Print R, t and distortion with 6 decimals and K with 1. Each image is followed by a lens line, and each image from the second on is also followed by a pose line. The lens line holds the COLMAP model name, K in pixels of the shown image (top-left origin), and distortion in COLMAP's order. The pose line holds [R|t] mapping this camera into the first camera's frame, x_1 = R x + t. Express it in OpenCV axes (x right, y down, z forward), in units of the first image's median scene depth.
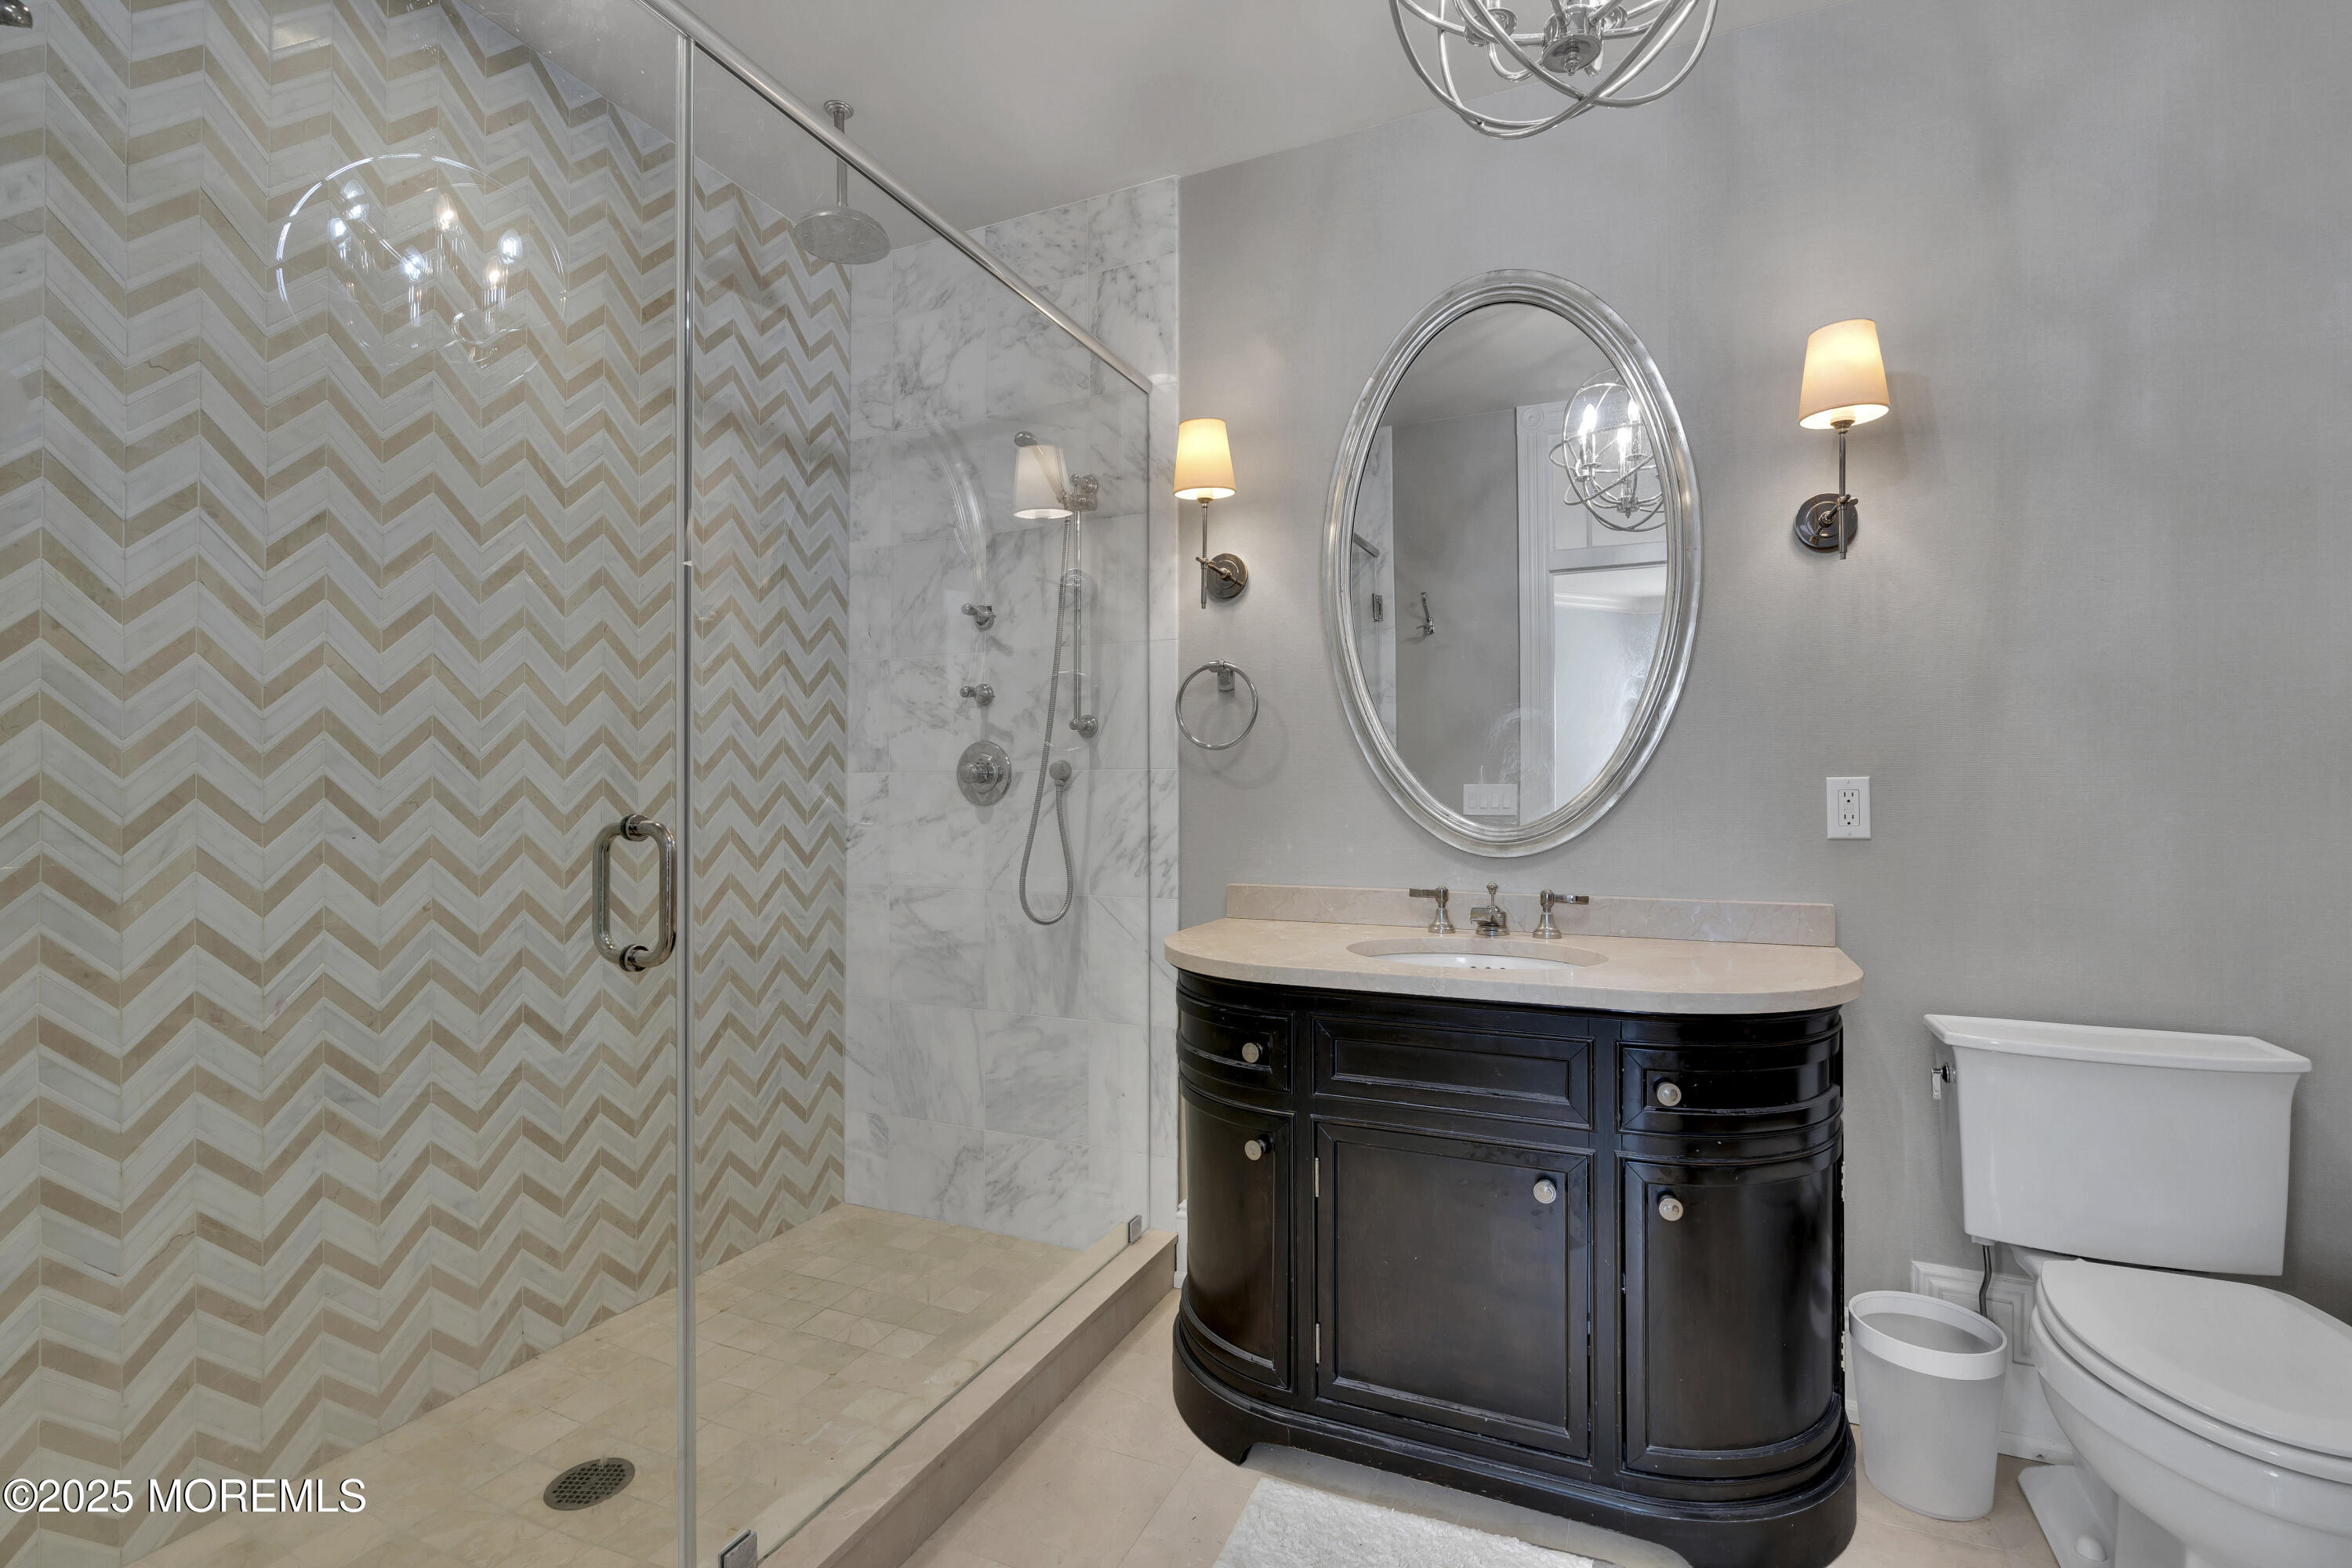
lens RADIAL K [[1061.3, 0, 1198.8], [0, 1061.3, 787.5], [0, 0, 1]] dist [-0.012392, 0.004428]
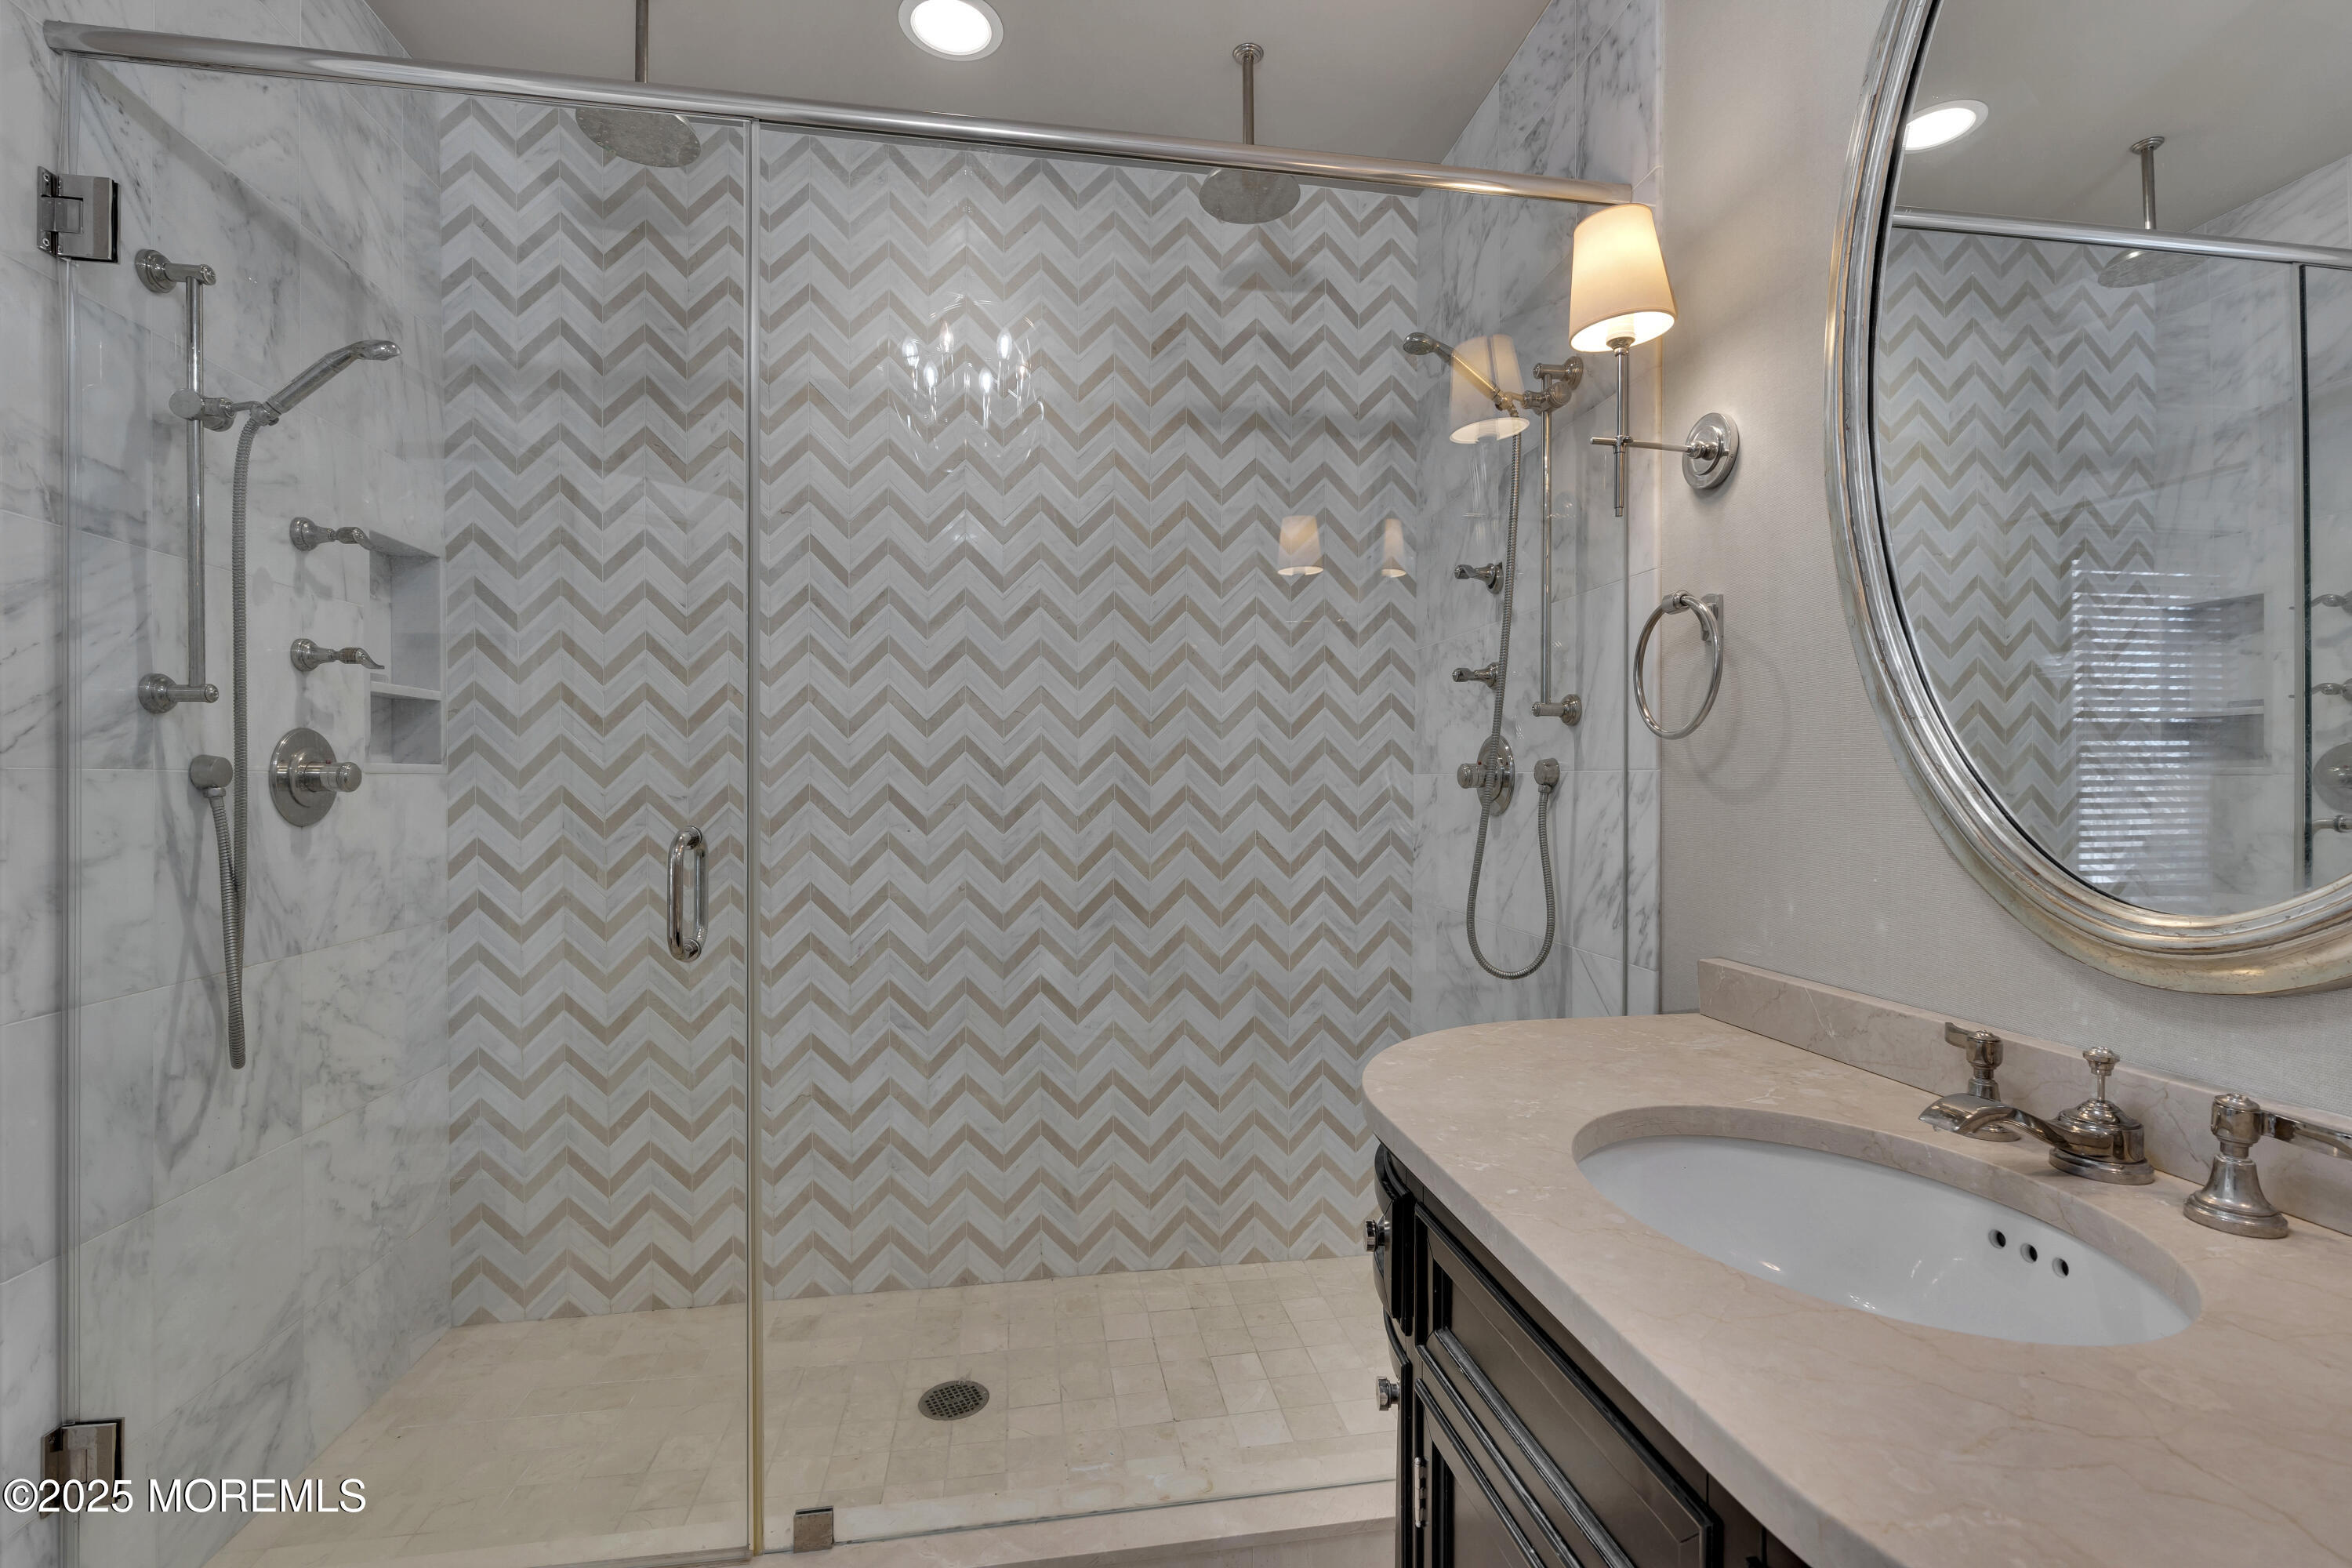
lens RADIAL K [[1061.3, 0, 1198.8], [0, 1061.3, 787.5], [0, 0, 1]] dist [-0.012392, 0.004428]
pose [[0.544787, 0.006070, -0.838553, 0.439980], [0.002063, 0.999961, 0.008578, -0.014862], [0.838572, -0.006403, 0.544753, 0.497249]]
